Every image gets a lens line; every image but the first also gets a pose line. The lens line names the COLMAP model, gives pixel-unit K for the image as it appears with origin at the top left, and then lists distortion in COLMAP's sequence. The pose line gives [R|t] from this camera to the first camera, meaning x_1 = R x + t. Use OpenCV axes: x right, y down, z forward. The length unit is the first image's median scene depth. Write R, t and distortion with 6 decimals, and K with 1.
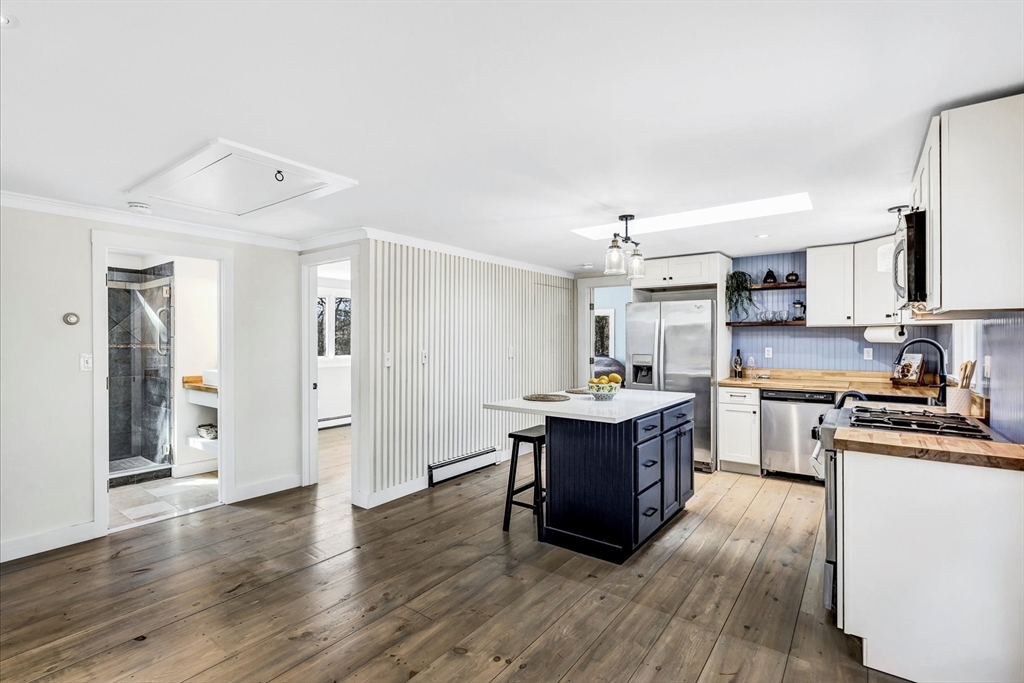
lens RADIAL K [[457.7, 0, 498.2], [0, 457.7, 336.4], [0, 0, 1]] dist [-0.001449, -0.000007]
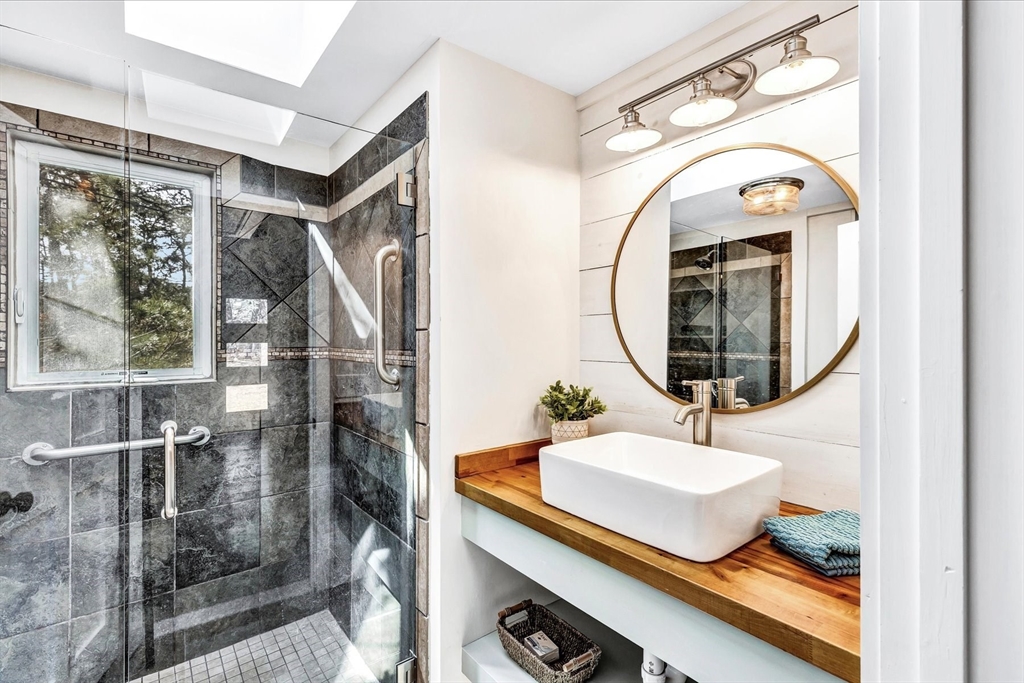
lens RADIAL K [[457.7, 0, 515.9], [0, 457.7, 340.2], [0, 0, 1]] dist [-0.001449, -0.000007]
pose [[0.971623, 0.000262, -0.236533, -0.541932], [0.001790, 0.999963, 0.008461, 0.006376], [0.236526, -0.008644, 0.971587, 0.664599]]
